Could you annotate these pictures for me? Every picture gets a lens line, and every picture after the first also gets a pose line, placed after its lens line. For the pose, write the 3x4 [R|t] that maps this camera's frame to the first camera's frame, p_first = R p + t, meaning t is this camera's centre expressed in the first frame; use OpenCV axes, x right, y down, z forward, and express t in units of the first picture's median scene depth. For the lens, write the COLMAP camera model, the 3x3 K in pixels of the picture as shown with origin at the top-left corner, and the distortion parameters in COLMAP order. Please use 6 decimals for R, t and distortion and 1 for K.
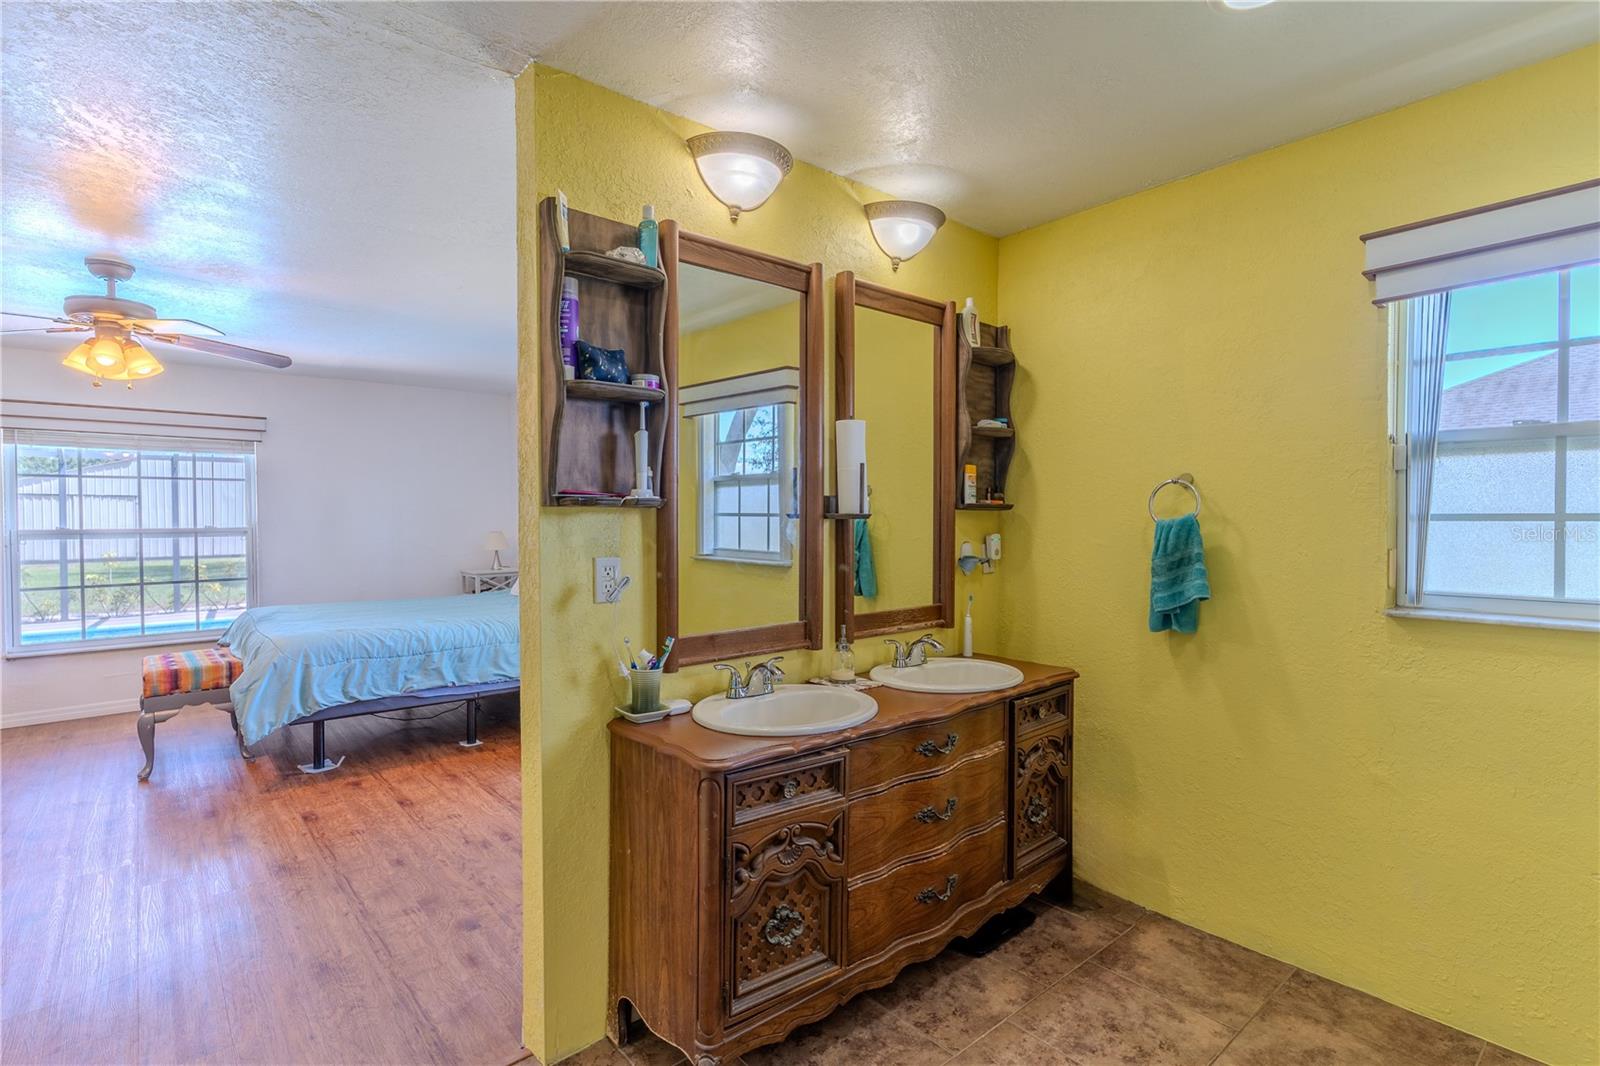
lens RADIAL K [[766.0, 0, 799.4], [0, 766.0, 529.0], [0, 0, 1]] dist [0.003515, -0.000306]
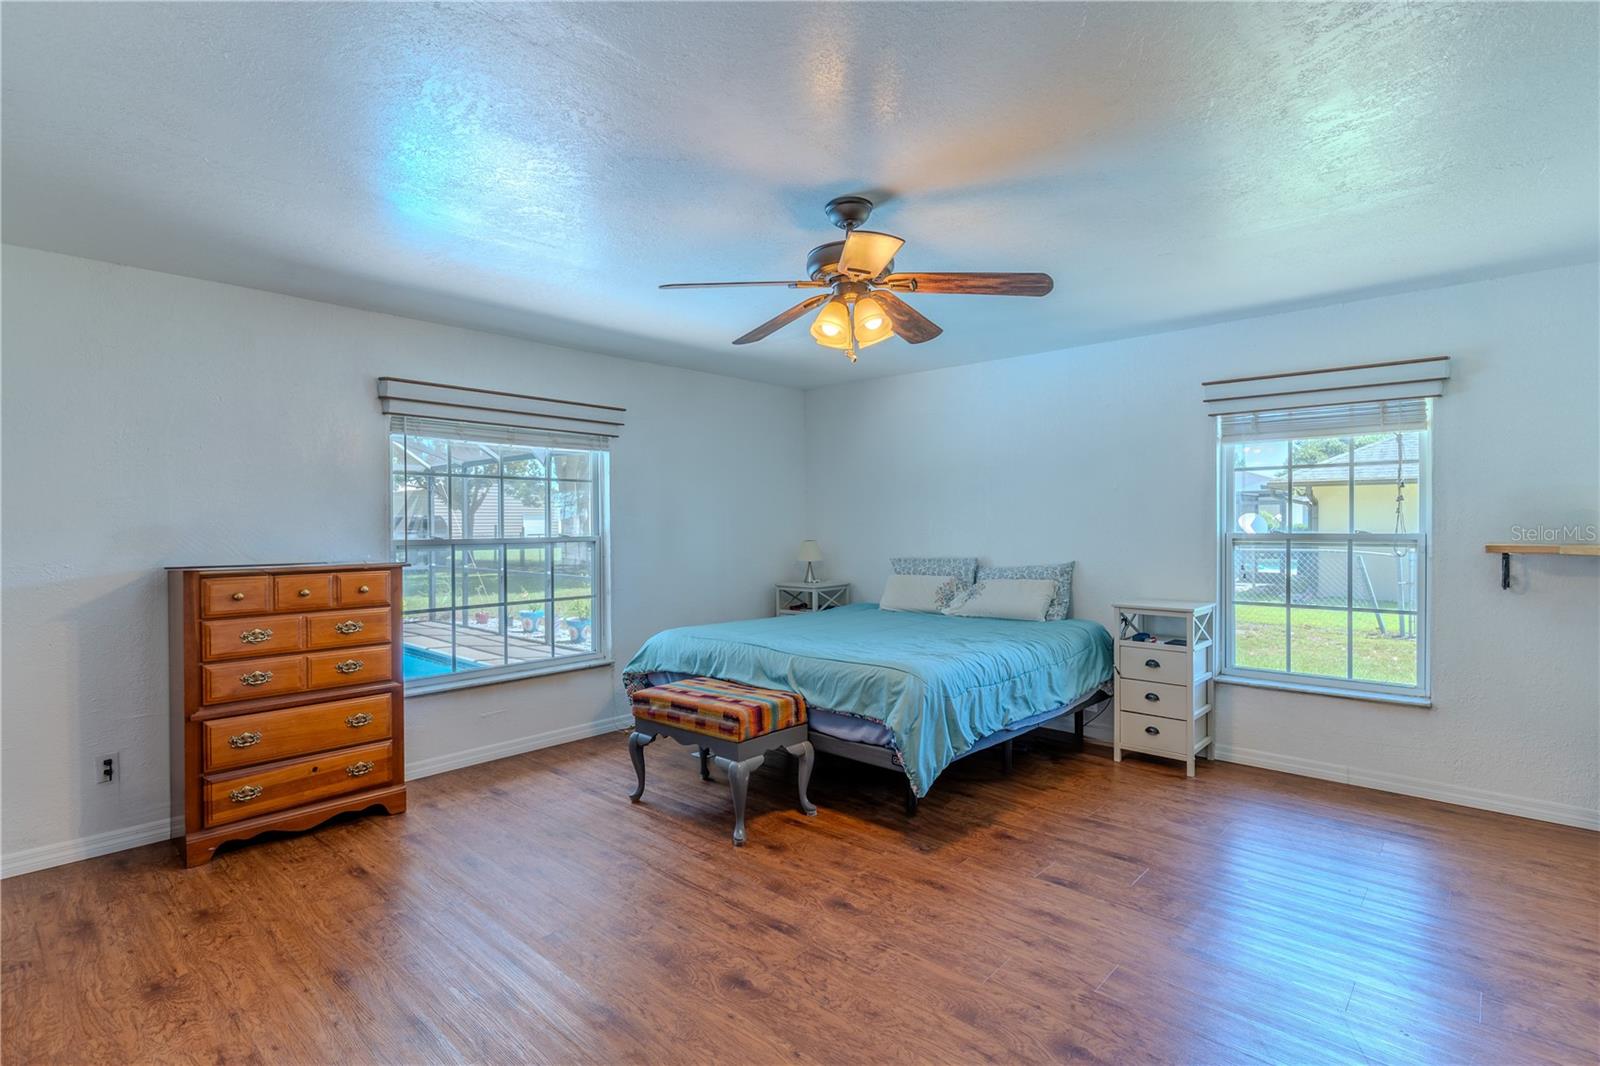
lens RADIAL K [[766.0, 0, 799.4], [0, 766.0, 529.0], [0, 0, 1]] dist [0.003515, -0.000306]
pose [[0.992865, -0.000564, 0.119246, -0.885494], [0.001957, 0.999931, -0.011571, 0.001182], [-0.119231, 0.011722, 0.992797, 0.176448]]
